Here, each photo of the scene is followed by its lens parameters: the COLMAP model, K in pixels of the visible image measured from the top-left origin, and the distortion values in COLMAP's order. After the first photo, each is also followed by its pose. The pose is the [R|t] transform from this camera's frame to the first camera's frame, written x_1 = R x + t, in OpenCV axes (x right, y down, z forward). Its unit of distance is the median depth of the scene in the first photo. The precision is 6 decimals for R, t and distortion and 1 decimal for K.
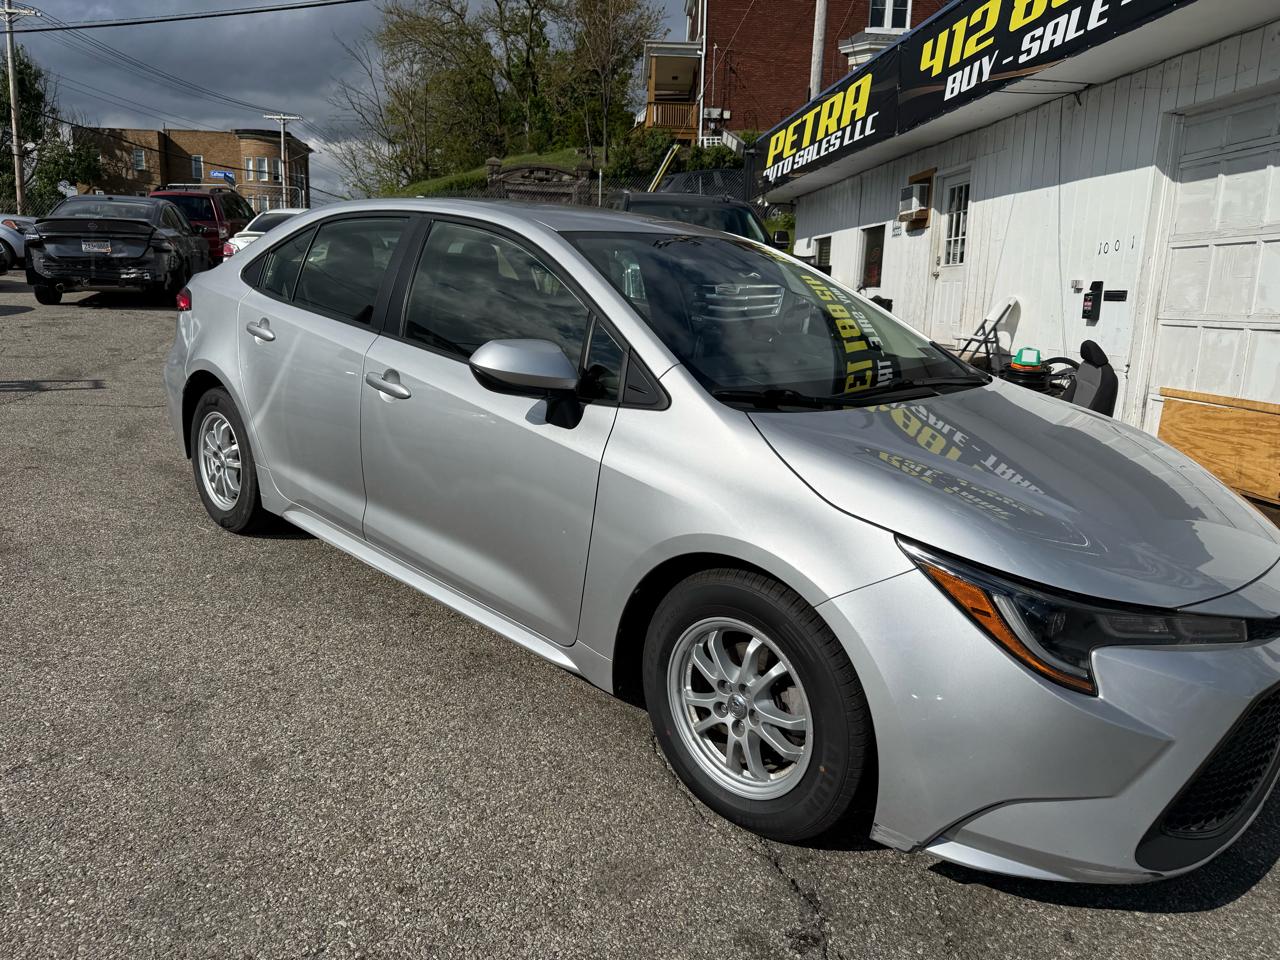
lens RADIAL K [[907.2, 0, 660.8], [0, 907.2, 487.2], [0, 0, 1]] dist [0.004648, -0.010964]
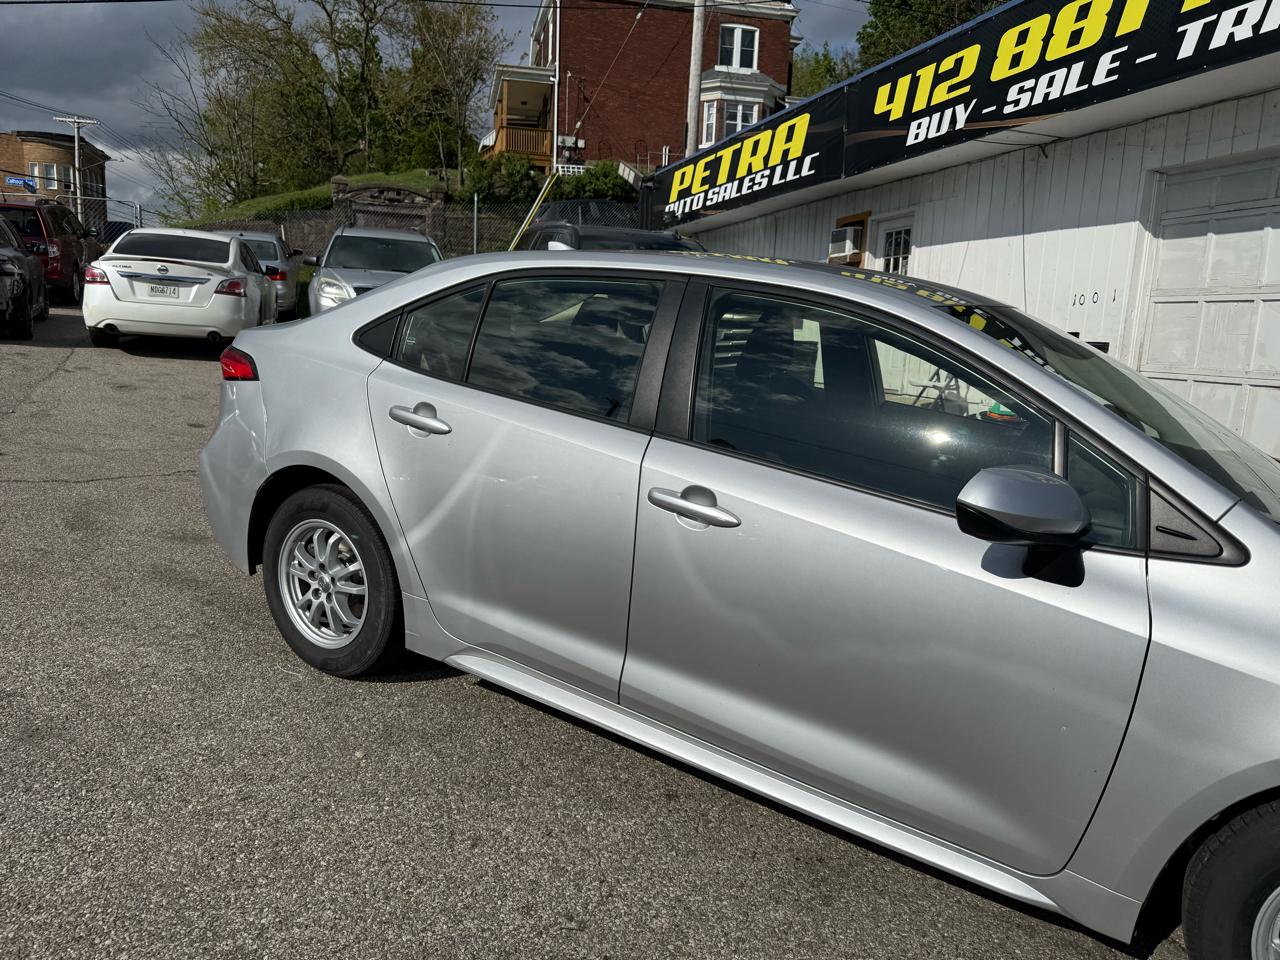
lens RADIAL K [[903.8, 0, 653.5], [0, 903.8, 493.7], [0, 0, 1]] dist [0.026564, -0.038295]
pose [[0.982598, -0.019171, 0.184754, -0.164008], [0.022923, 0.999572, -0.018197, -0.038848], [-0.184326, 0.022115, 0.982616, 0.096018]]
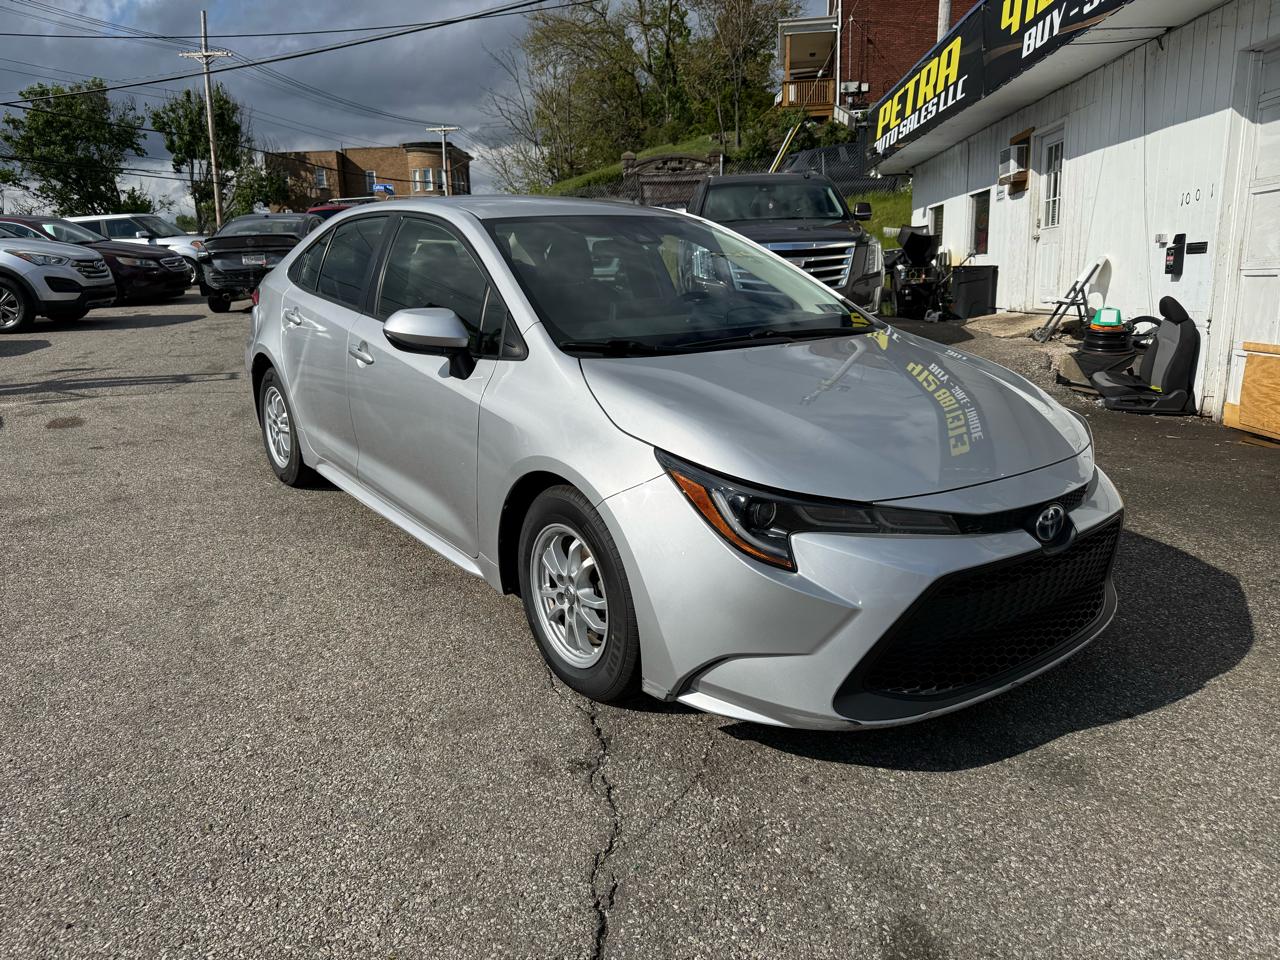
lens RADIAL K [[911.4, 0, 648.0], [0, 911.4, 487.1], [0, 0, 1]] dist [0.015735, -0.026611]
pose [[0.981502, -0.011115, -0.191128, 0.110714], [0.013372, 0.999855, 0.010523, 0.021262], [0.190983, -0.012884, 0.981509, -0.051246]]
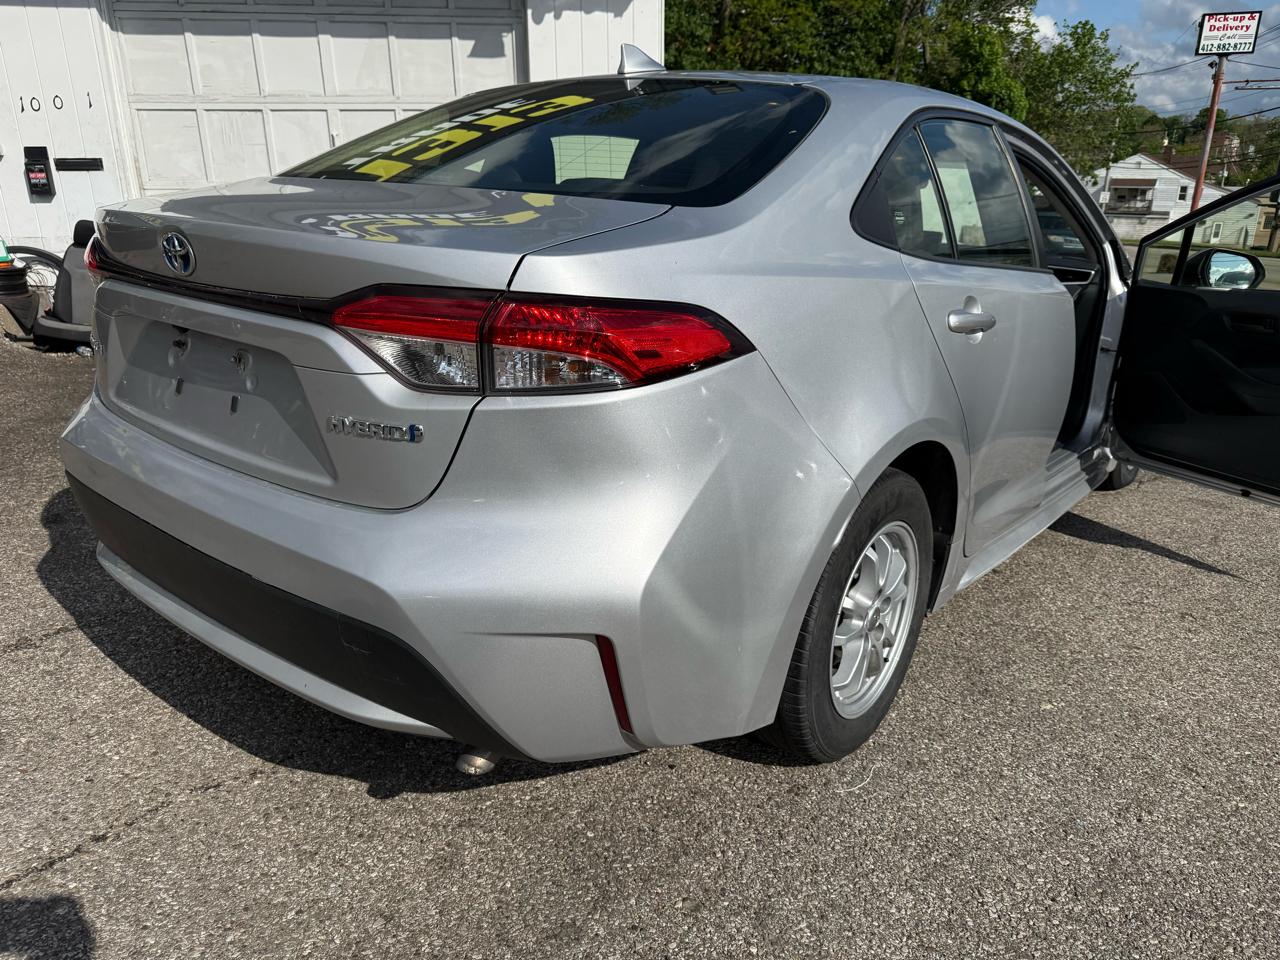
lens RADIAL K [[907.2, 0, 660.8], [0, 907.2, 487.2], [0, 0, 1]] dist [0.004648, -0.010964]
pose [[-0.082229, -0.364948, 0.927390, -0.419414], [0.202218, 0.905075, 0.374096, -0.138719], [-0.975882, 0.218296, -0.000624, 0.512589]]
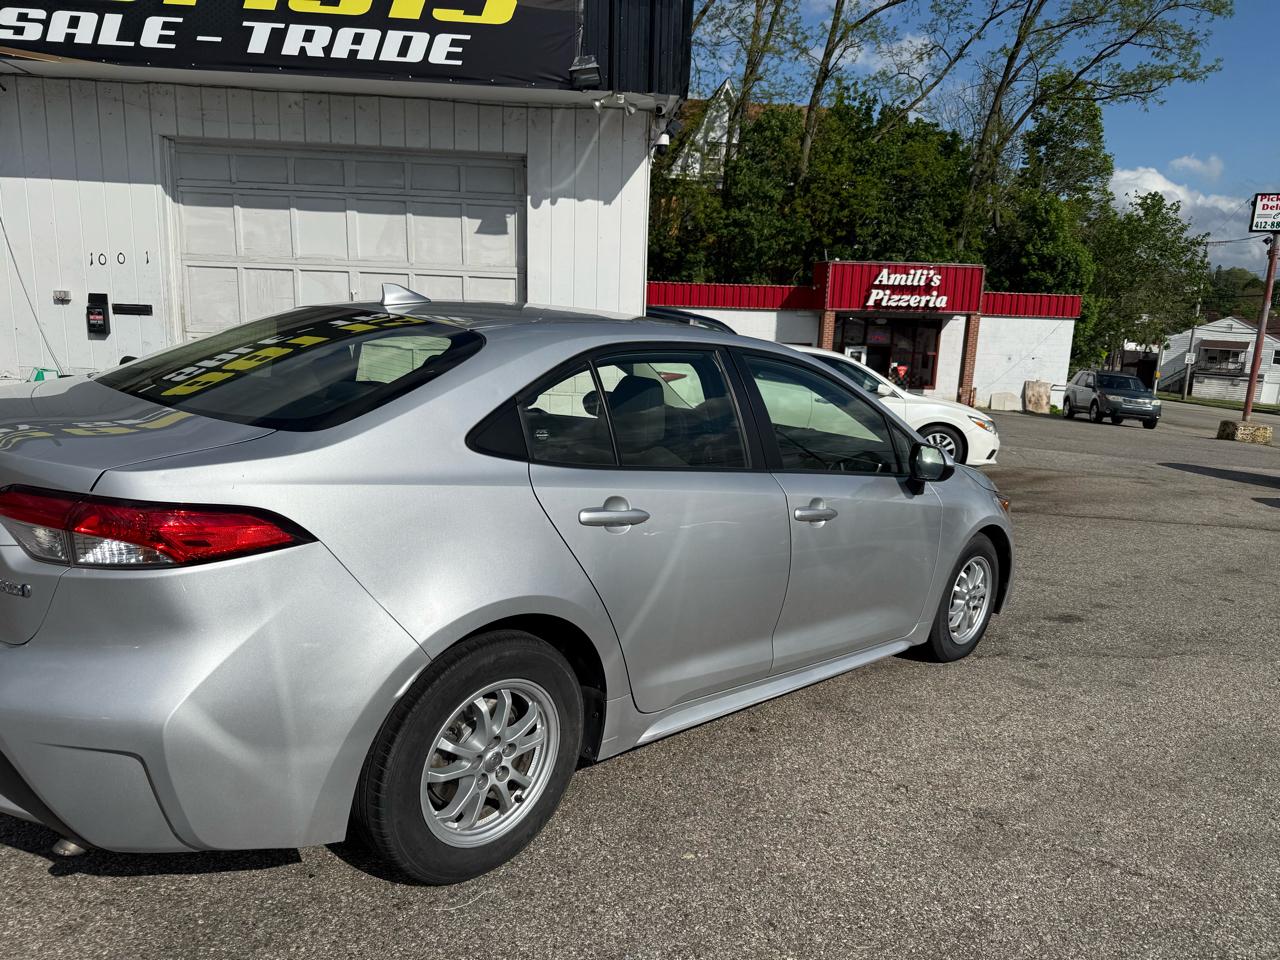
lens RADIAL K [[899.0, 0, 656.7], [0, 899.0, 484.6], [0, 0, 1]] dist [0.024081, -0.027744]
pose [[0.022449, -0.228791, 0.973217, -0.467120], [0.167456, 0.960570, 0.221955, -0.143921], [-0.985624, 0.157988, 0.059876, 0.389785]]
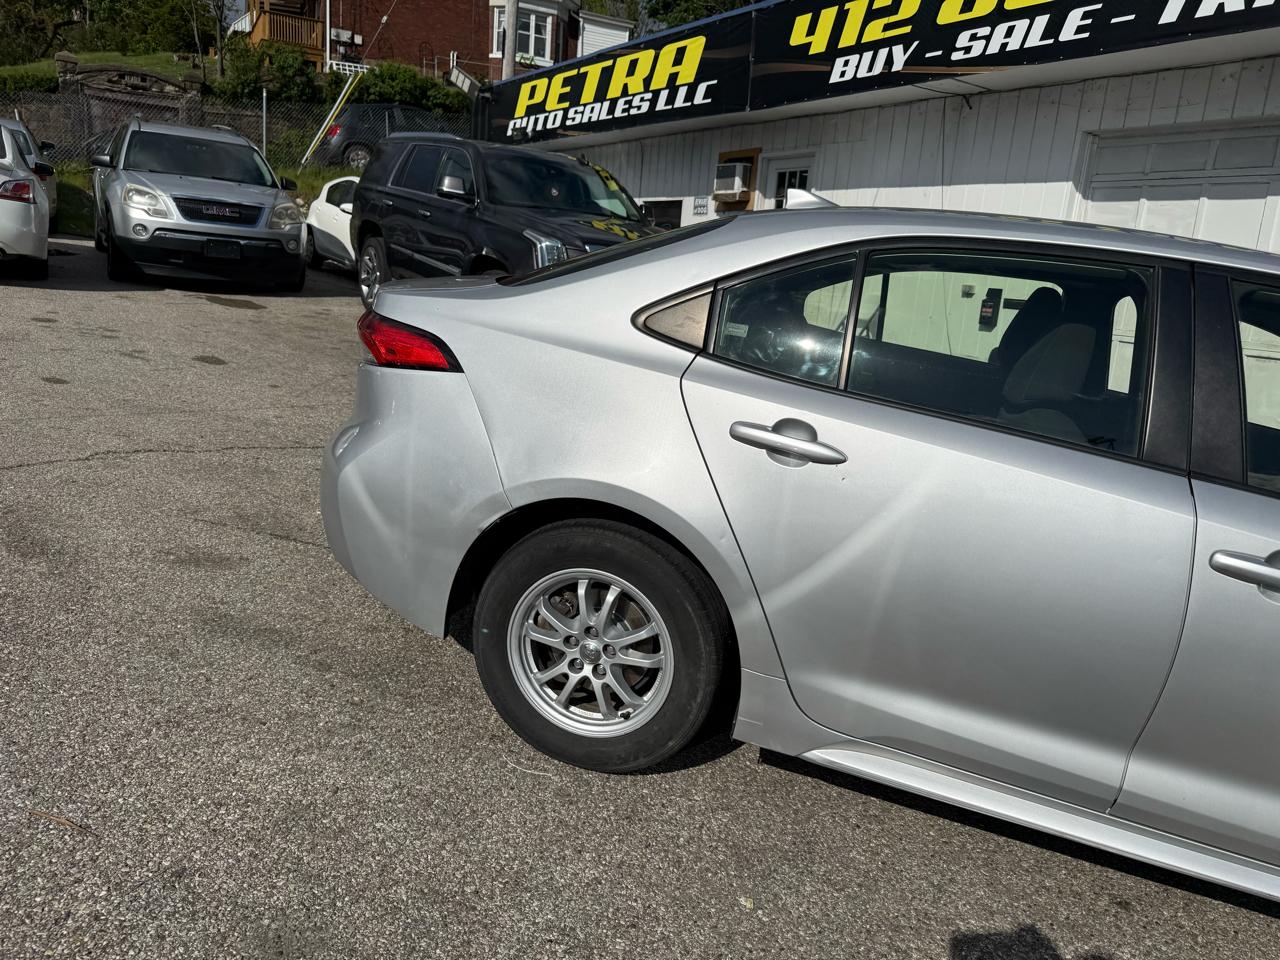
lens RADIAL K [[911.4, 0, 648.0], [0, 911.4, 487.1], [0, 0, 1]] dist [0.015735, -0.026611]
pose [[0.902241, -0.053945, 0.427844, -0.319121], [0.031295, 0.997720, 0.059803, -0.075764], [-0.430095, -0.040567, 0.901872, 0.227046]]
